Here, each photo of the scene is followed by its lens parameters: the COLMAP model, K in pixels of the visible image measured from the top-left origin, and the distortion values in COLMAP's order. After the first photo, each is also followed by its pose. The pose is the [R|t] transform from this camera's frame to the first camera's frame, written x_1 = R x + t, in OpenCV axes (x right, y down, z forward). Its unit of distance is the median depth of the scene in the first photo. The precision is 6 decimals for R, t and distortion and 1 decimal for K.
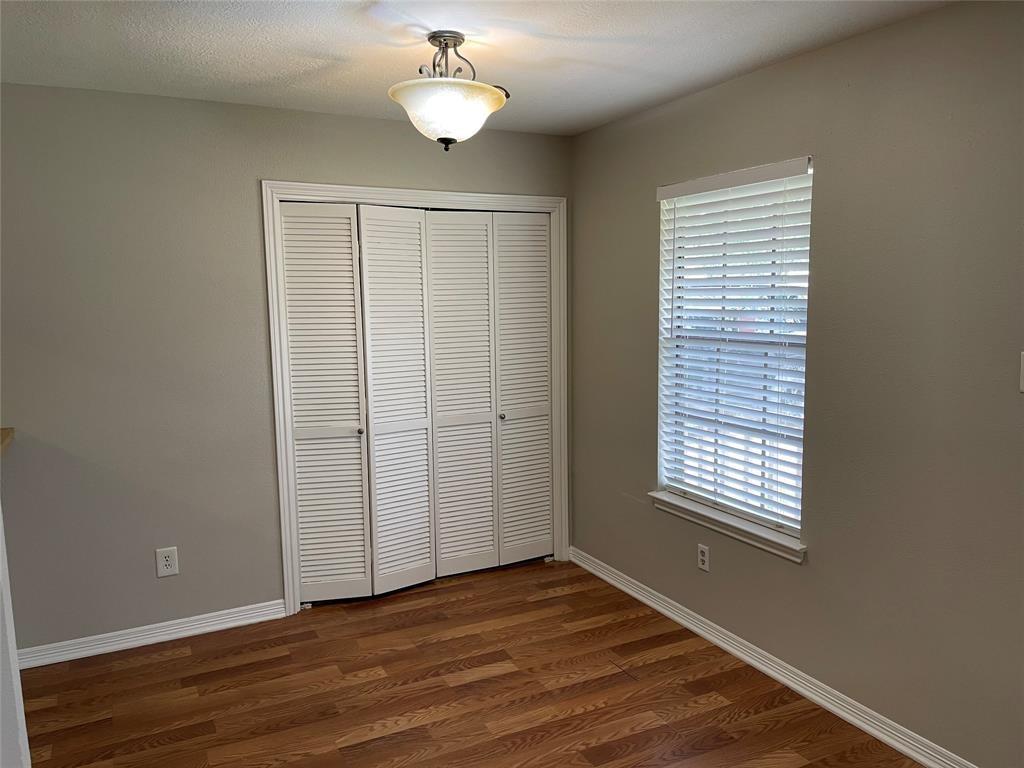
lens RADIAL K [[777.5, 0, 512.0], [0, 777.5, 384.0], [0, 0, 1]] dist [0.081936, -0.101733]
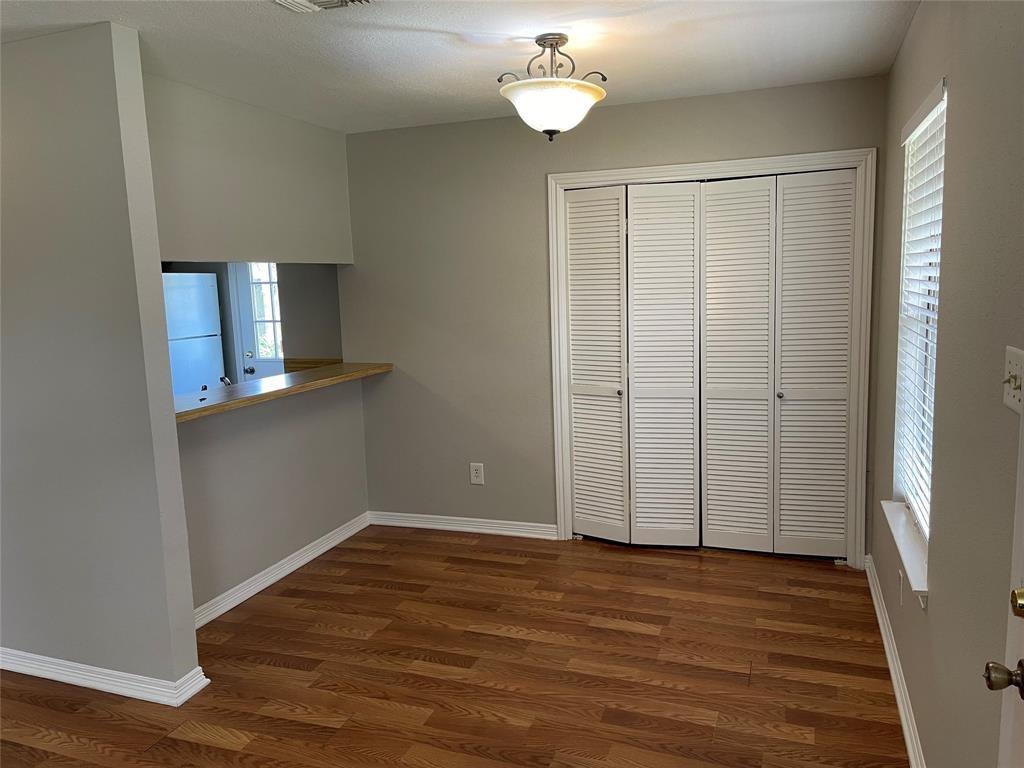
lens RADIAL K [[777.5, 0, 512.0], [0, 777.5, 384.0], [0, 0, 1]] dist [0.081936, -0.101733]
pose [[0.677849, 0.092960, -0.729300, 0.525254], [-0.062570, 0.995669, 0.068757, -0.018922], [0.732534, -0.000974, 0.680730, 0.142798]]
